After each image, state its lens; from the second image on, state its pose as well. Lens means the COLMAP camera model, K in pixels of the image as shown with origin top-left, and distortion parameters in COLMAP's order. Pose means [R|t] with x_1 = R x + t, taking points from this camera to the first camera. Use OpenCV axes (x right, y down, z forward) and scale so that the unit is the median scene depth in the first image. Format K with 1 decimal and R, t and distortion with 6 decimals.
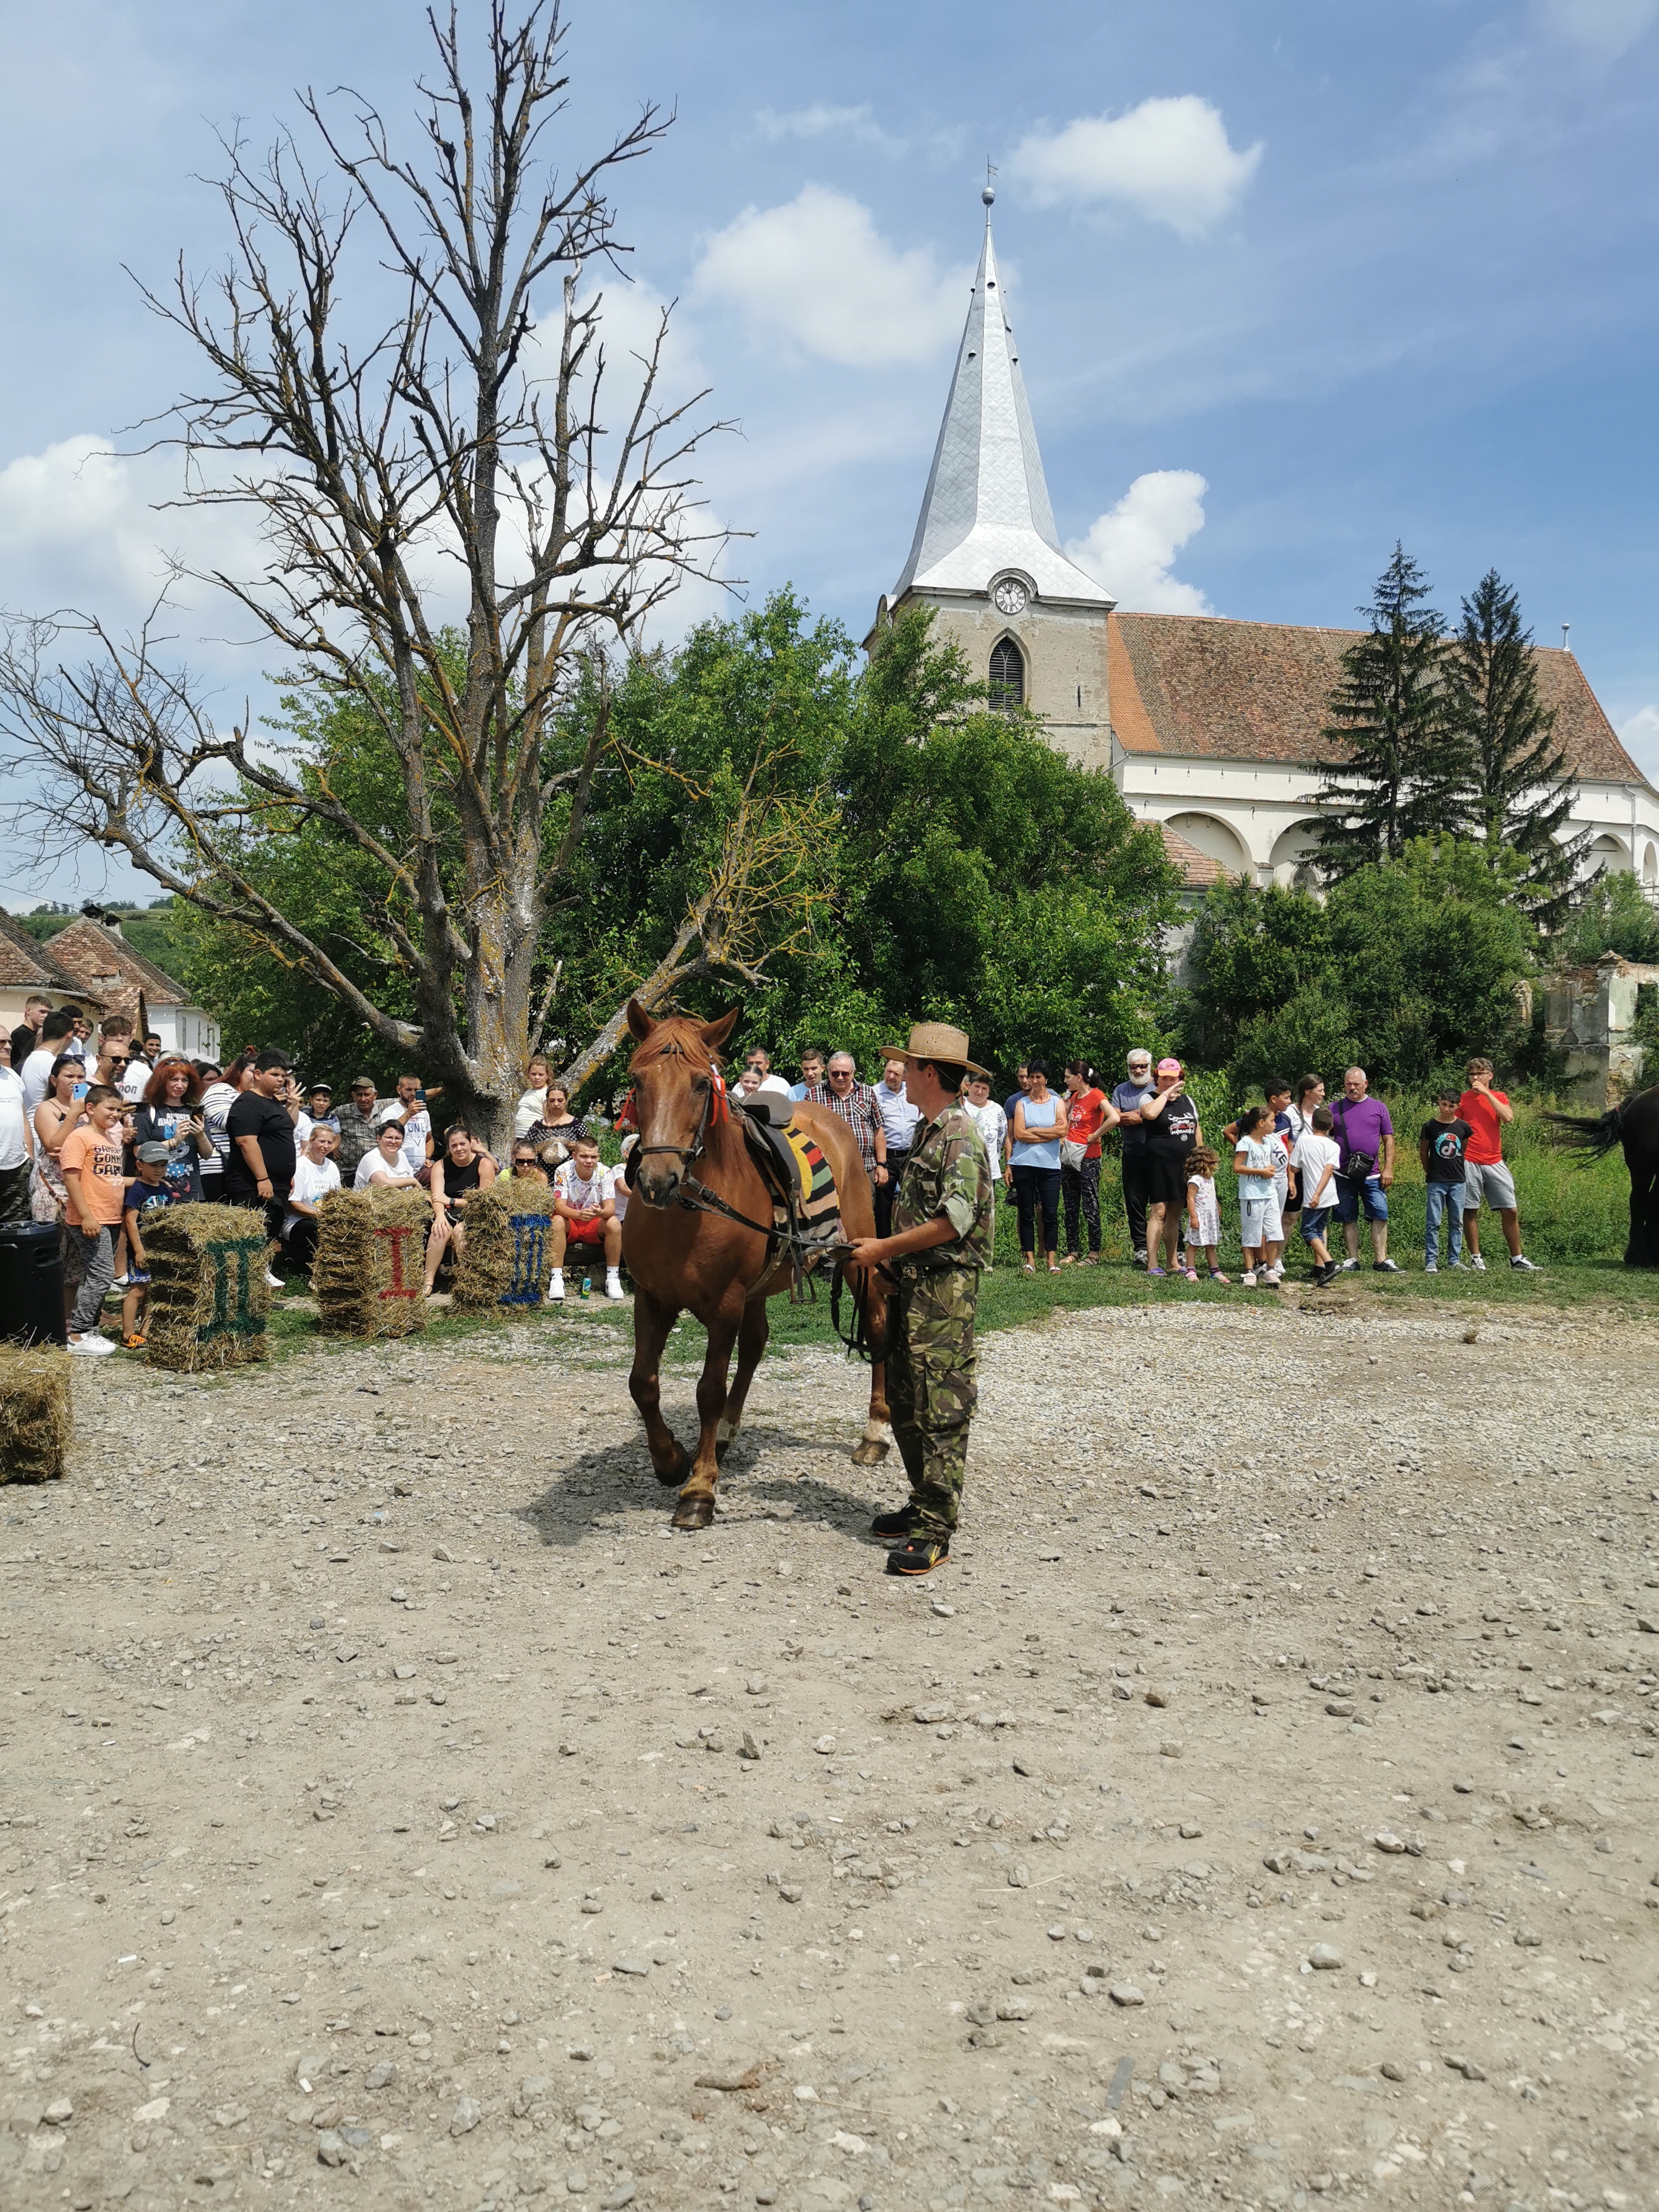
lens RADIAL K [[1700.3, 0, 844.1], [0, 1700.3, 1112.8], [0, 0, 1]] dist [0.052421, -0.070882]
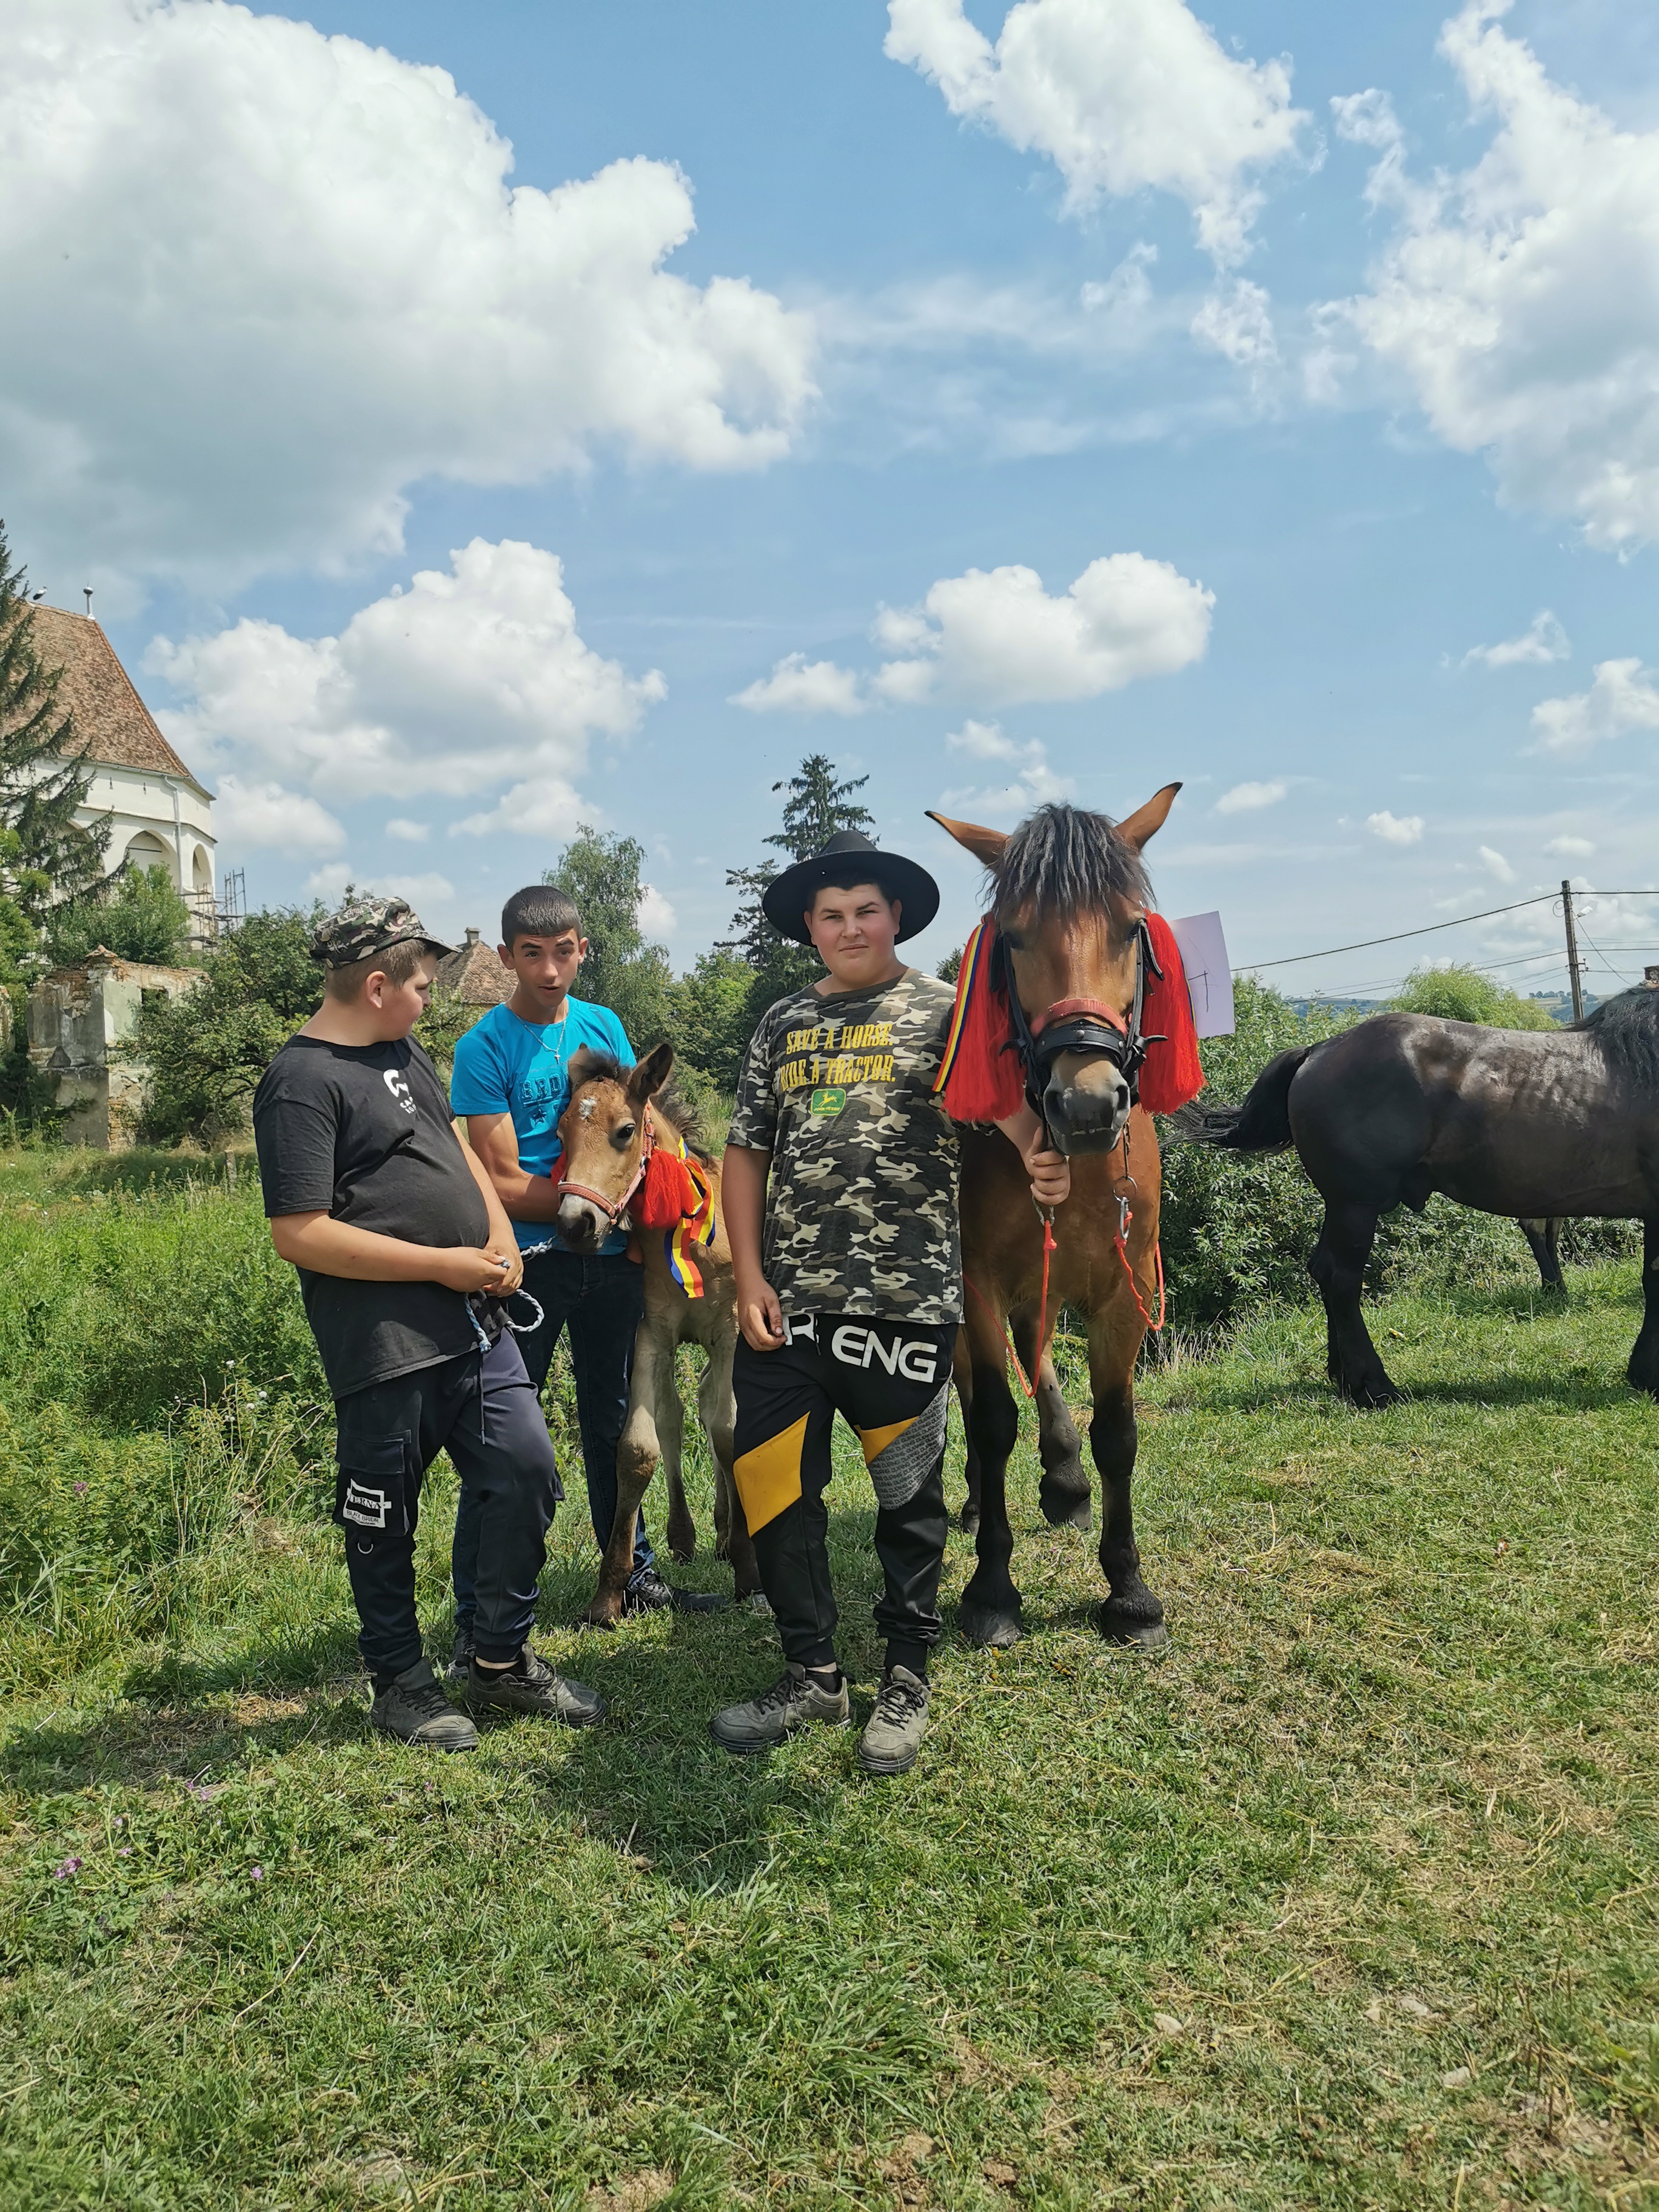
lens RADIAL K [[1700.3, 0, 845.9], [0, 1700.3, 1130.2], [0, 0, 1]] dist [0.052421, -0.070882]
pose [[0.726919, -0.053253, 0.684655, 0.146327], [0.061861, 0.998013, 0.011946, 0.000891], [-0.683931, 0.033670, 0.728769, 0.190103]]
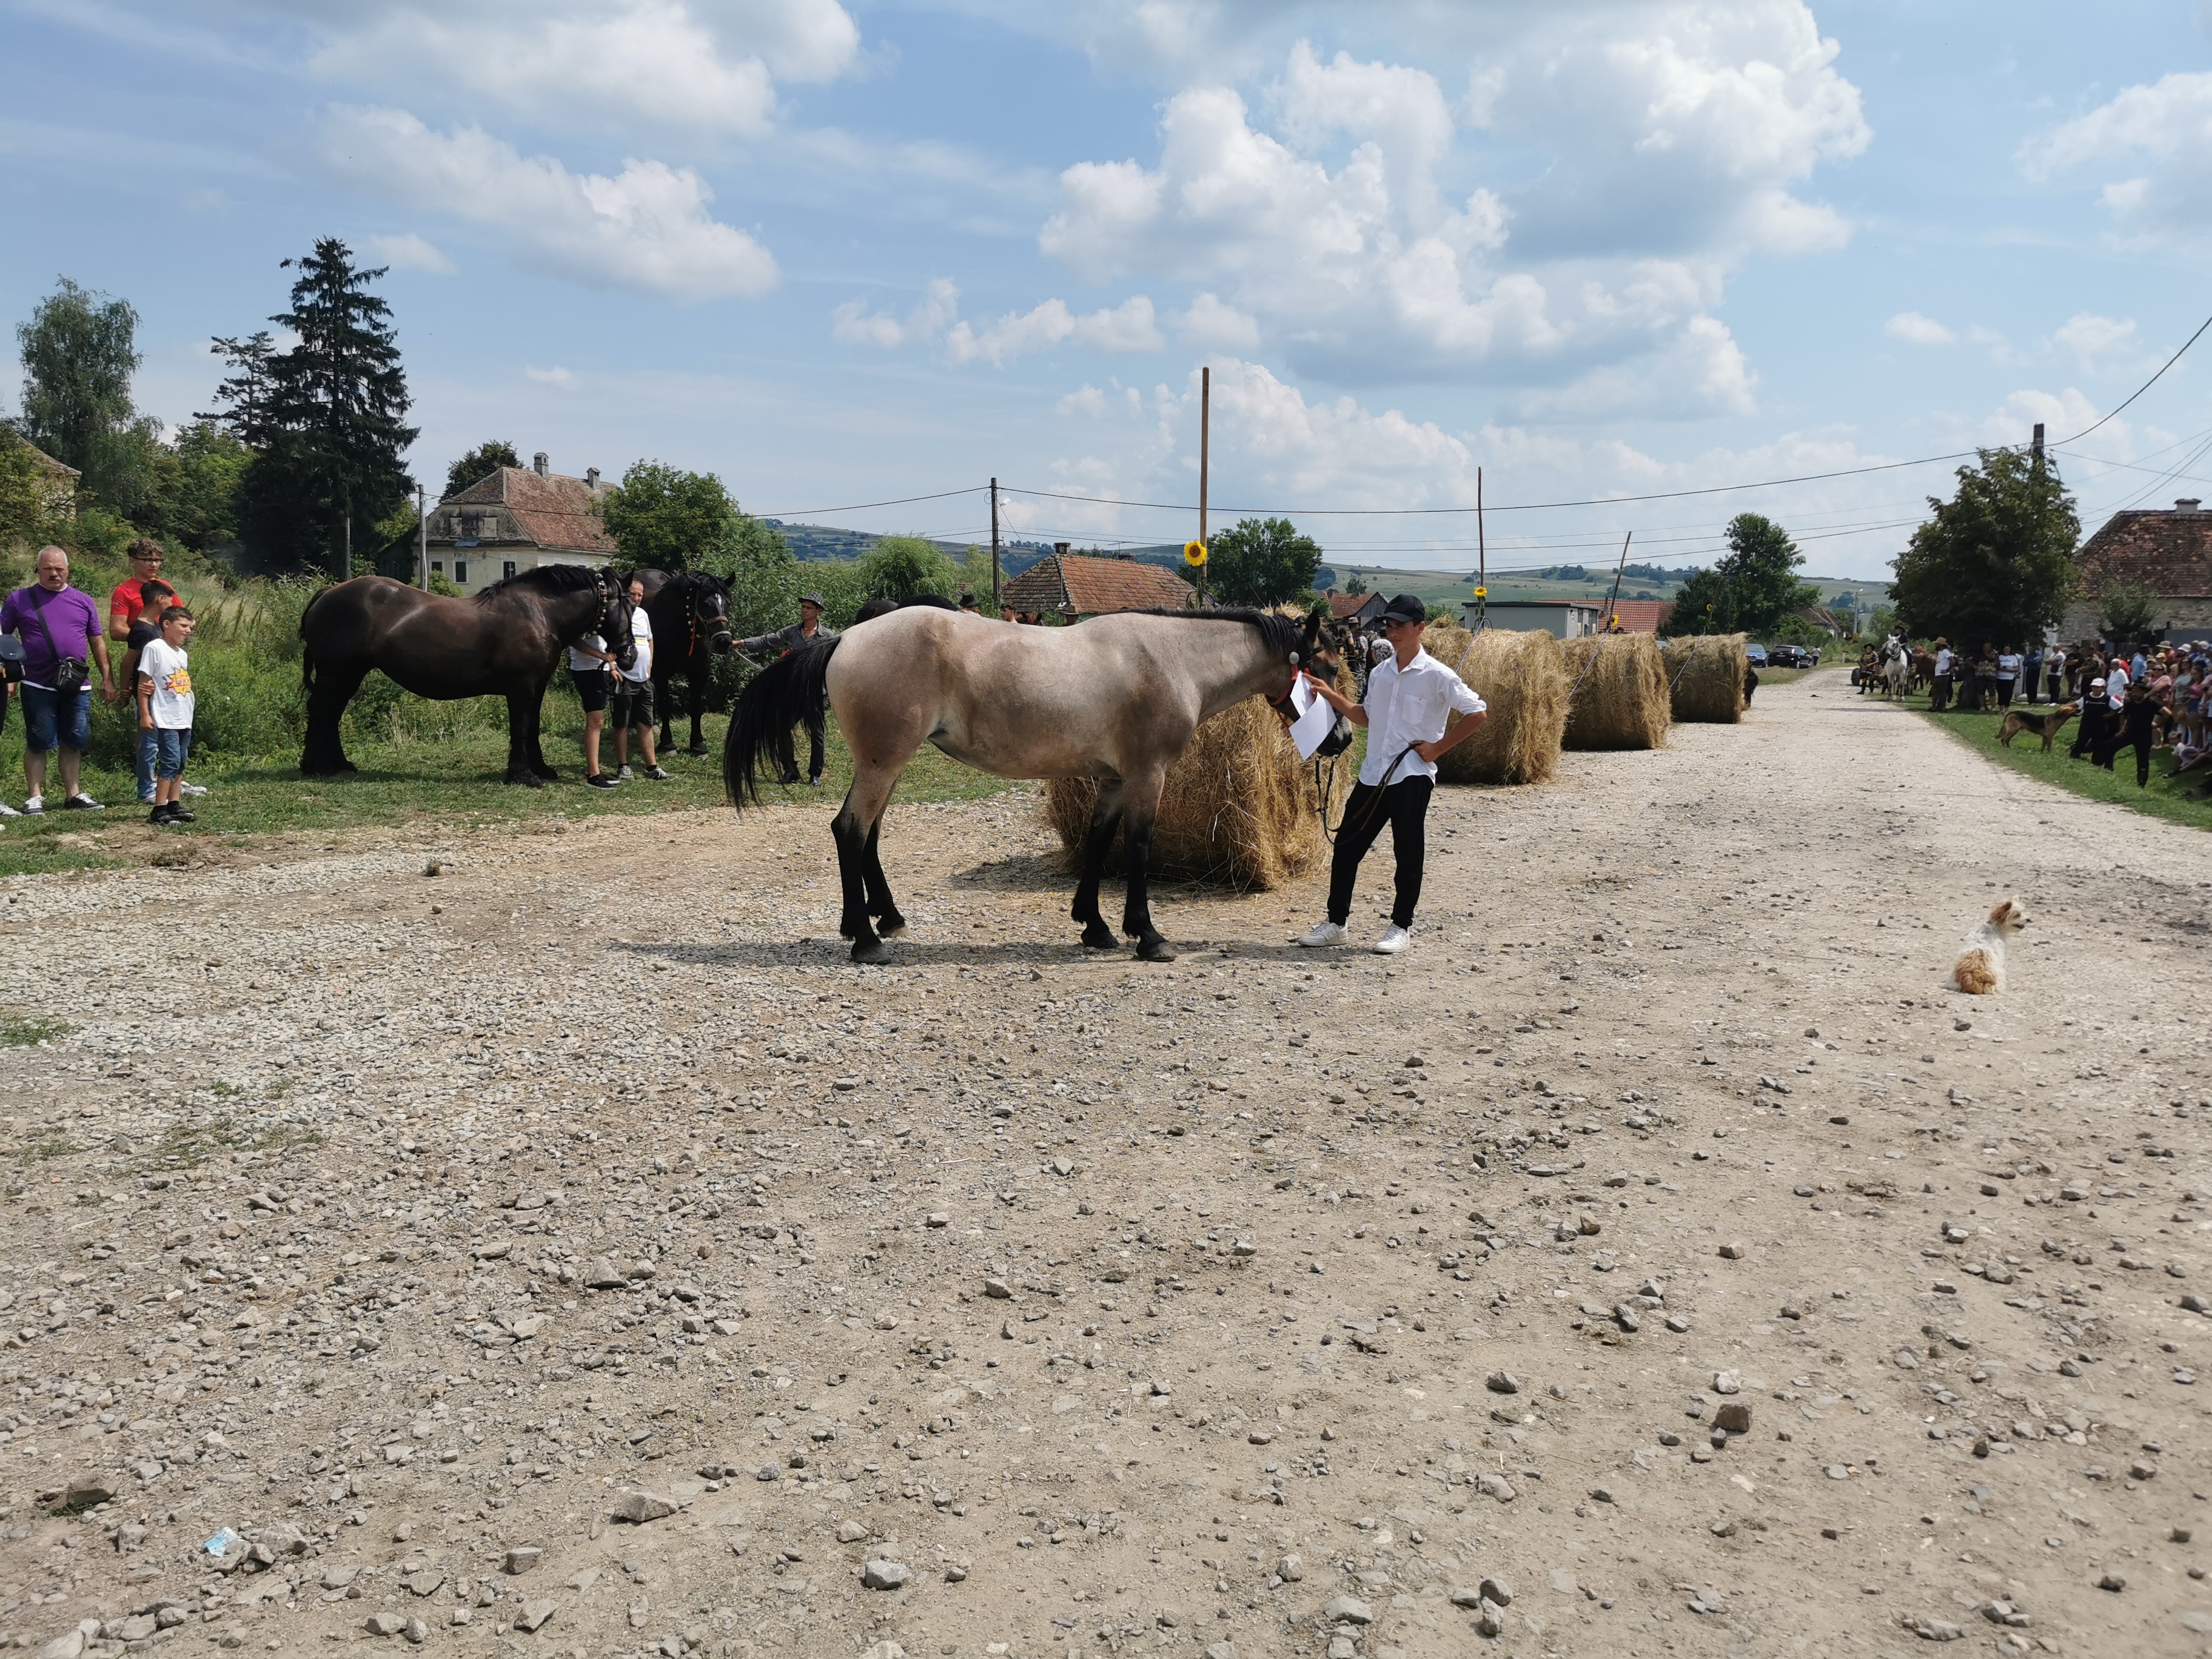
lens RADIAL K [[1700.3, 0, 1102.7], [0, 1700.3, 824.7], [0, 0, 1]] dist [0.052421, -0.070882]
pose [[0.373265, -0.110022, 0.921178, -0.055151], [-0.012246, 0.992272, 0.123475, -0.000807], [-0.927644, -0.057369, 0.369033, 0.061326]]
